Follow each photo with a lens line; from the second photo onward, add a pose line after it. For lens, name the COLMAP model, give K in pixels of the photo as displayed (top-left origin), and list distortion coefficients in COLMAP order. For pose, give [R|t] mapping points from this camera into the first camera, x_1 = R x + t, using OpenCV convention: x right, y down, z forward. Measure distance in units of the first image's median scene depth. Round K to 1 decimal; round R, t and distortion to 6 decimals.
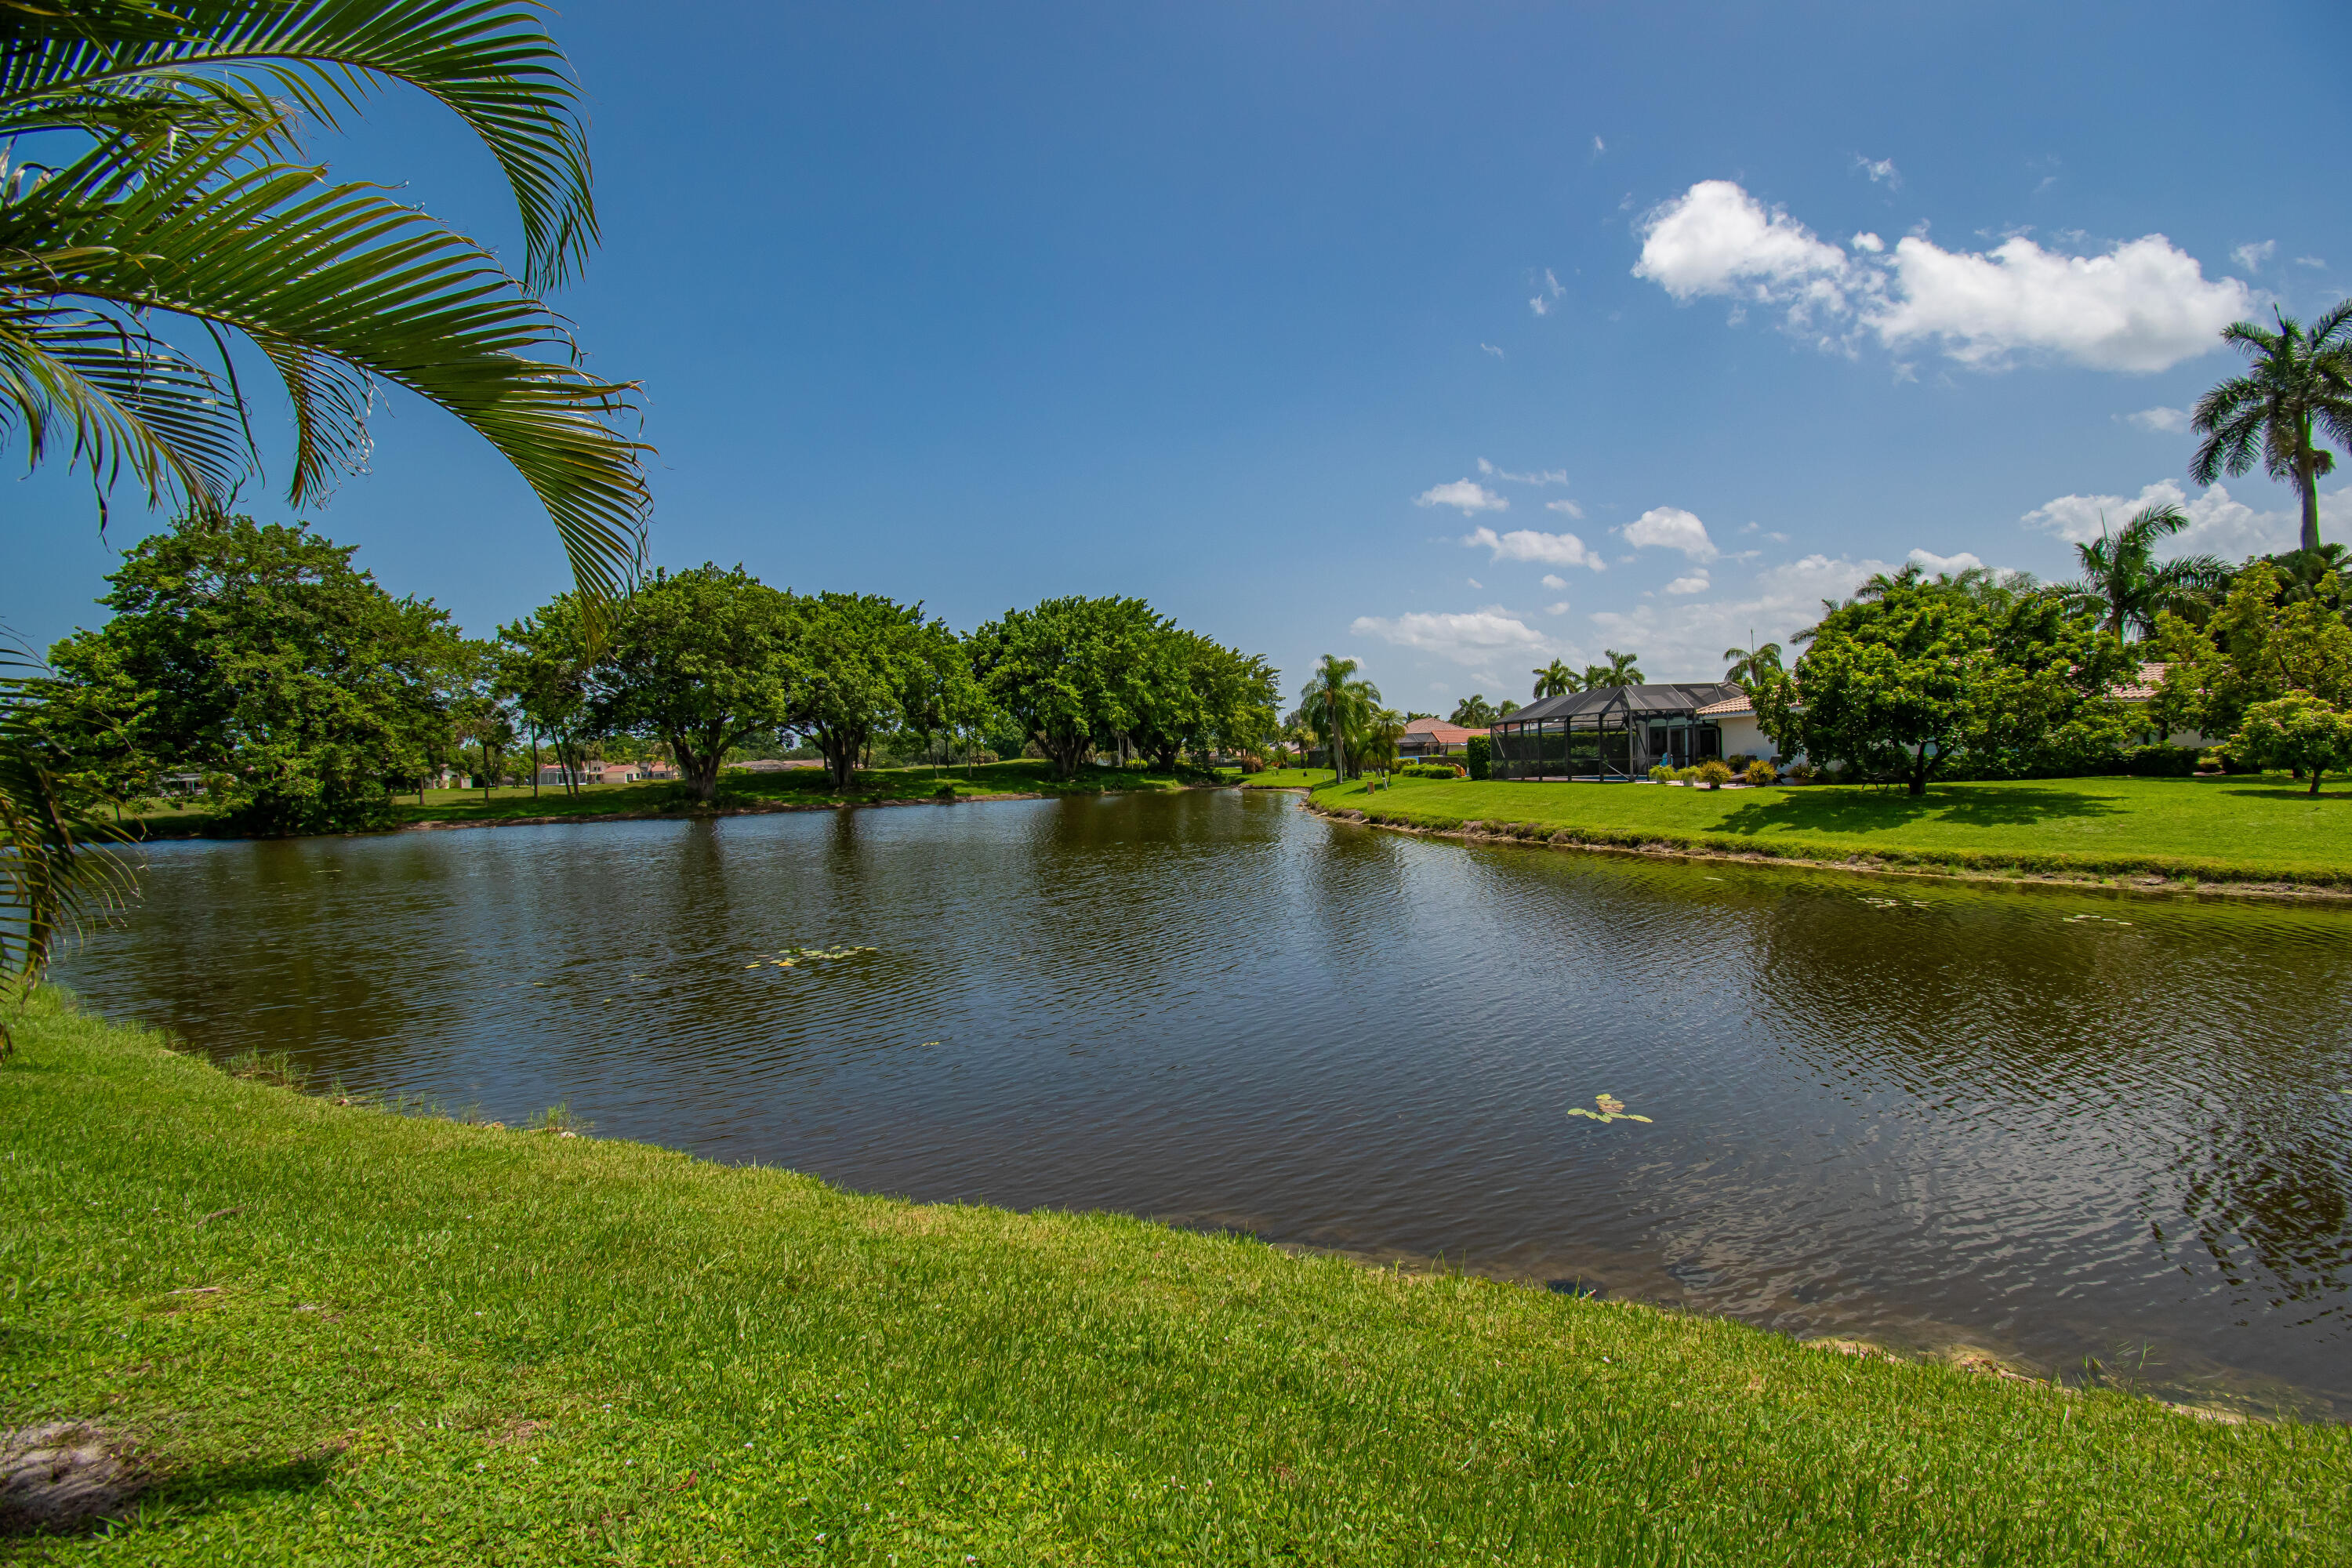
lens RADIAL K [[1018.7, 0, 1177.7], [0, 1018.7, 798.1], [0, 0, 1]] dist [-0.000893, -0.018637]
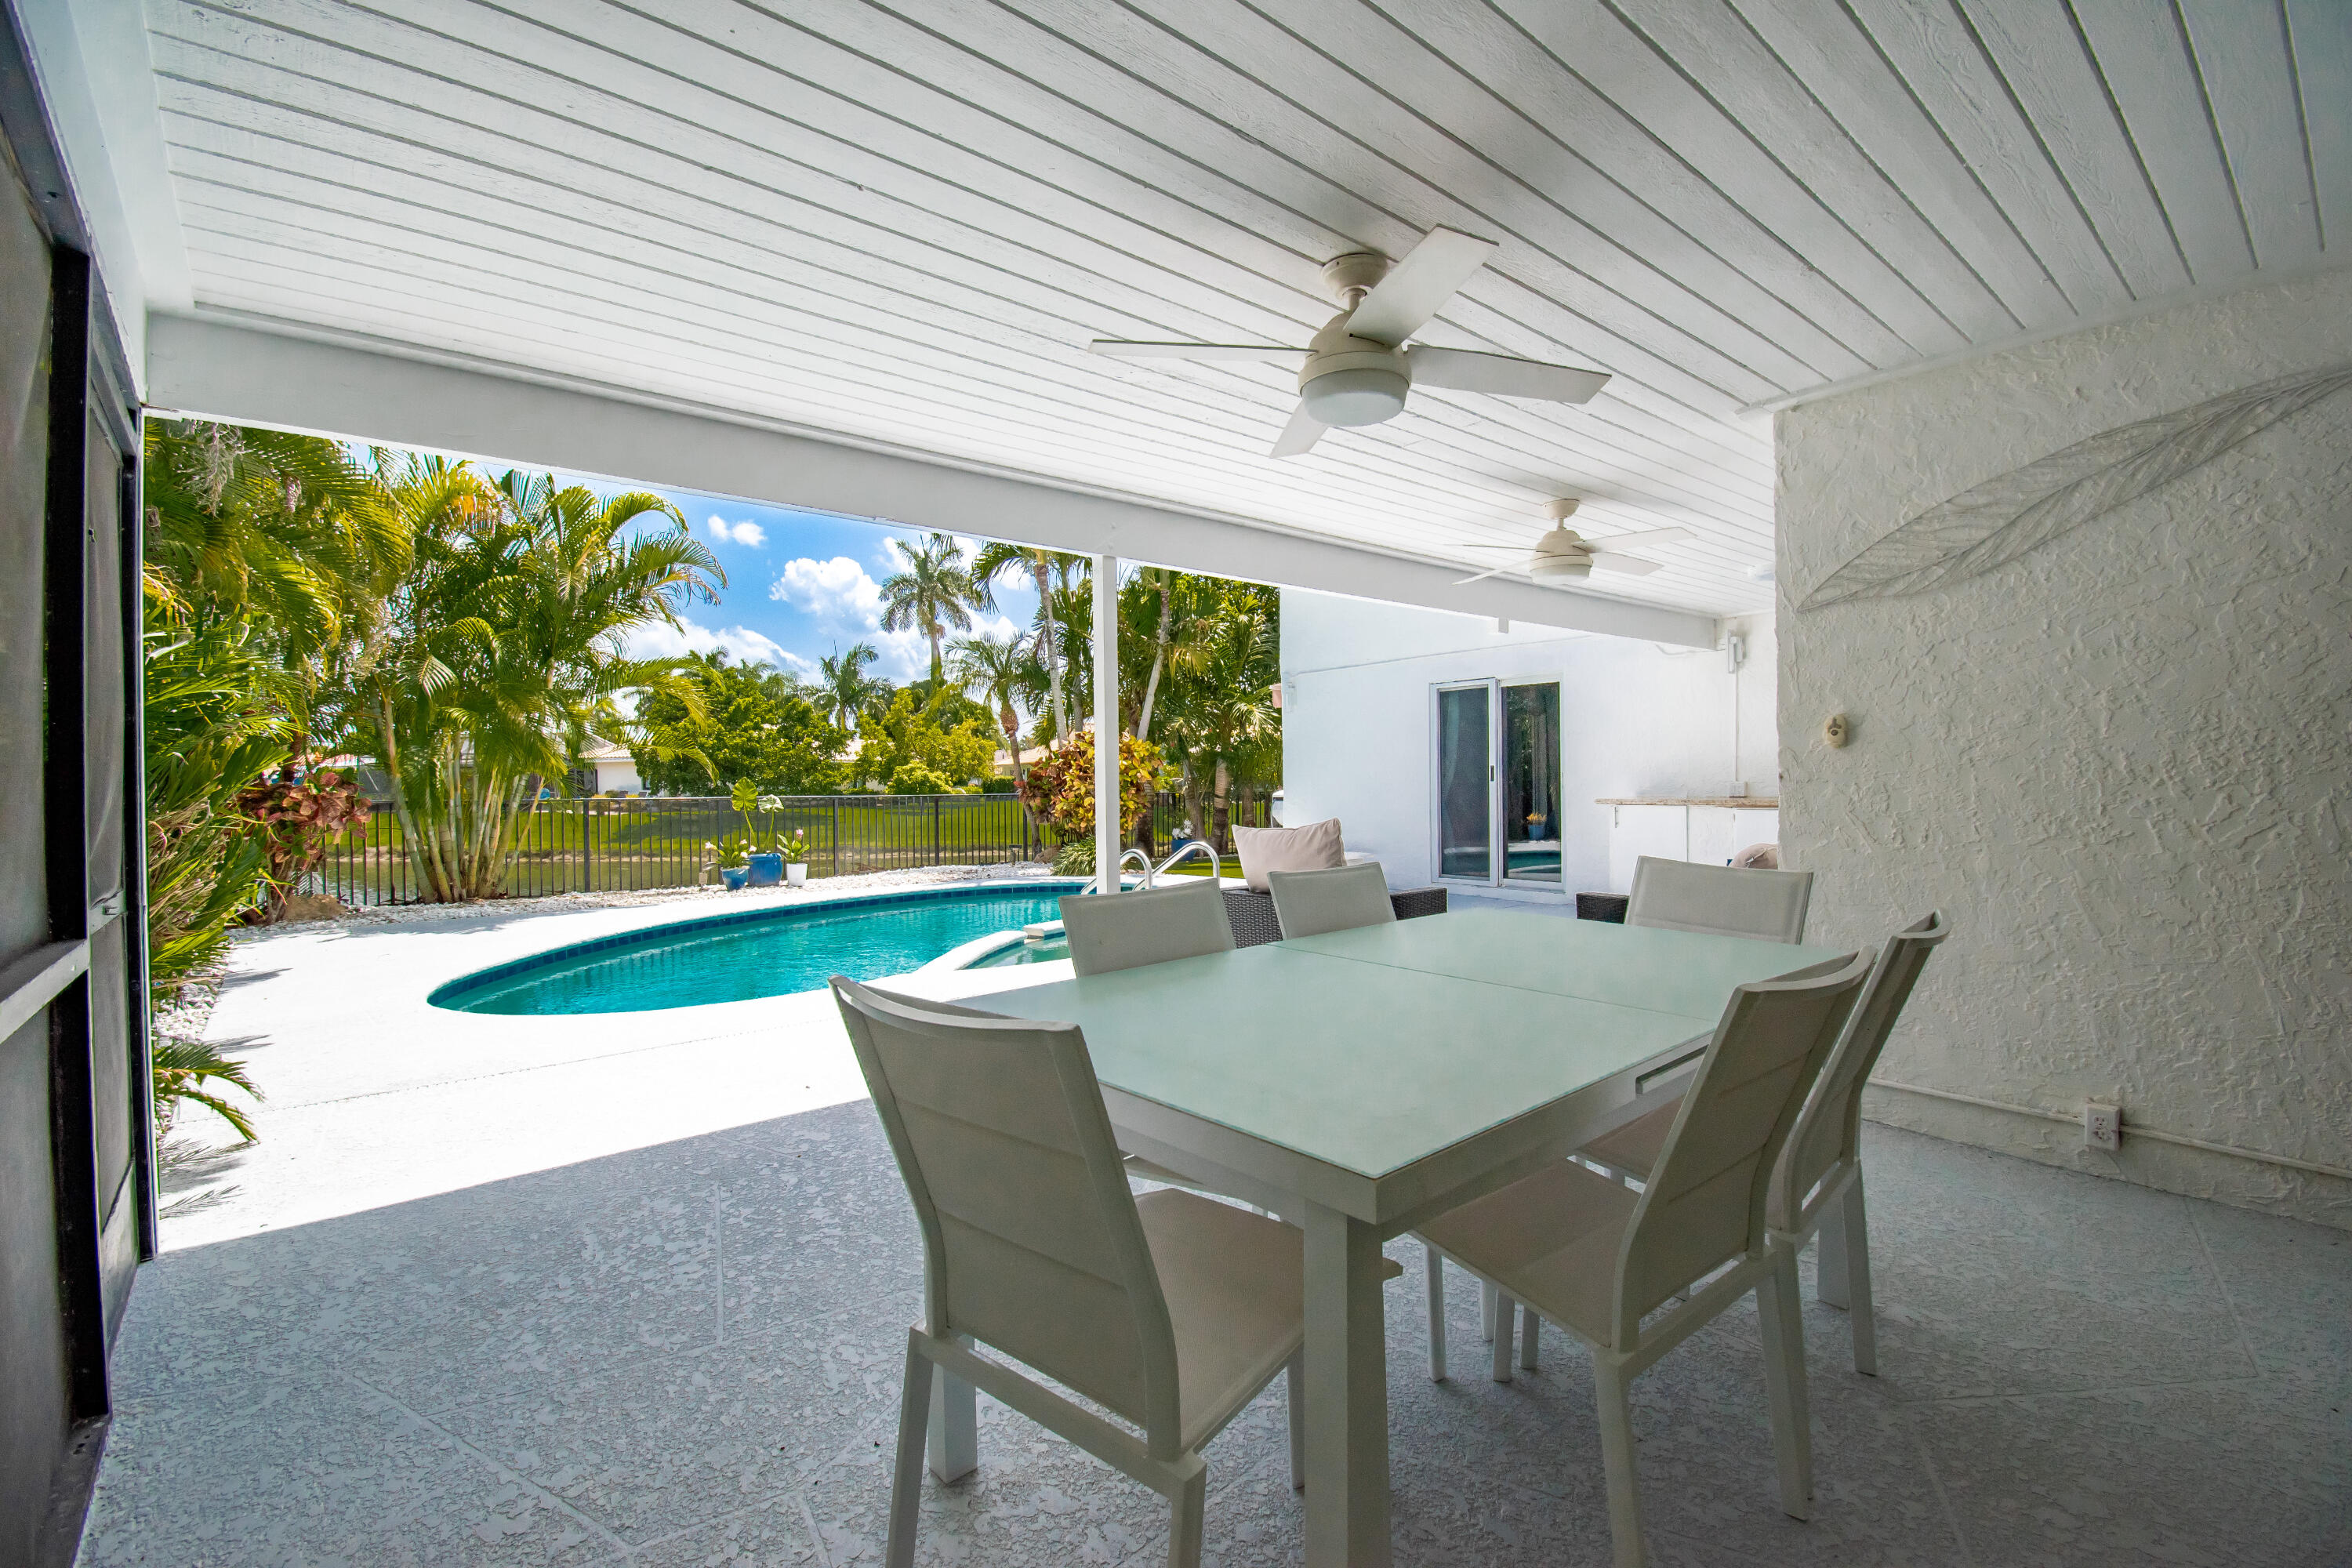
lens RADIAL K [[1044.0, 0, 1190.3], [0, 1044.0, 787.9], [0, 0, 1]] dist [0.021795, -0.027272]
pose [[0.487278, 0.019924, 0.873020, -0.213534], [0.025793, 0.998975, -0.037194, 0.019264], [-0.872866, 0.040641, 0.486264, -0.251854]]
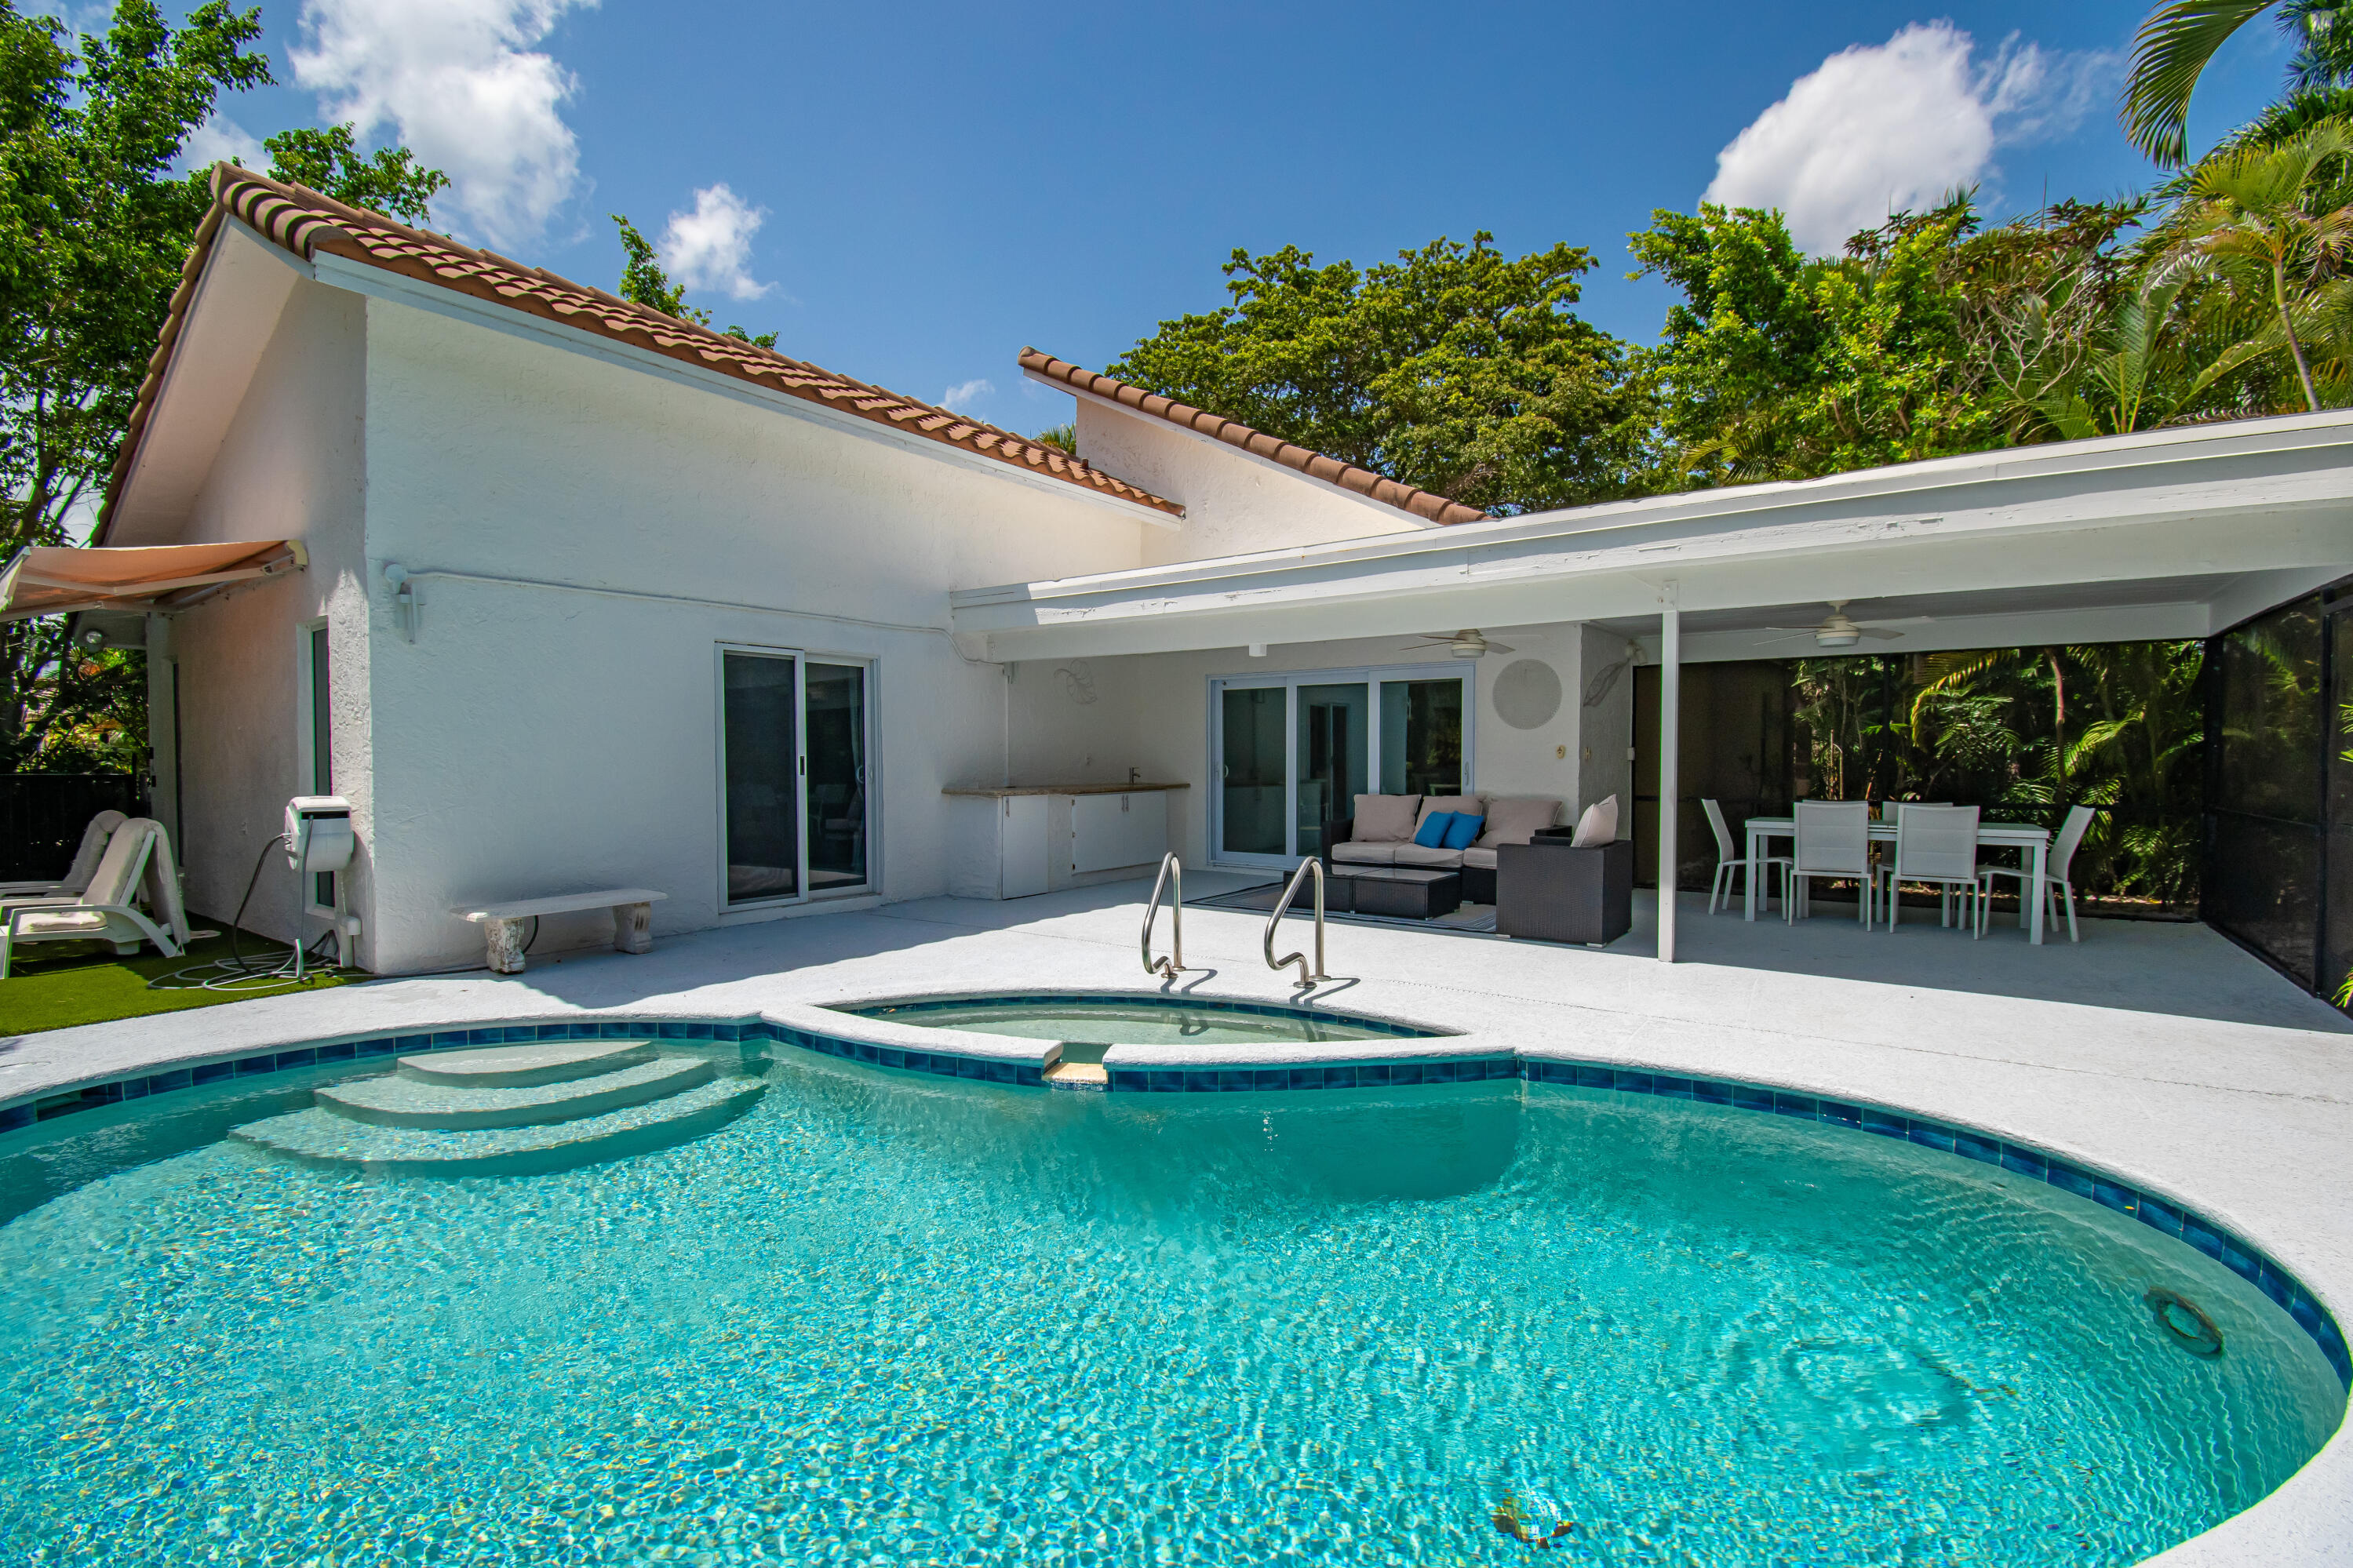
lens RADIAL K [[1041.7, 0, 1182.5], [0, 1041.7, 790.0], [0, 0, 1]] dist [0.016124, -0.023115]
pose [[-0.959789, 0.021483, 0.279900, -0.103824], [0.037944, 0.997845, 0.053525, 0.006654], [-0.278147, 0.061993, -0.958536, -0.042426]]
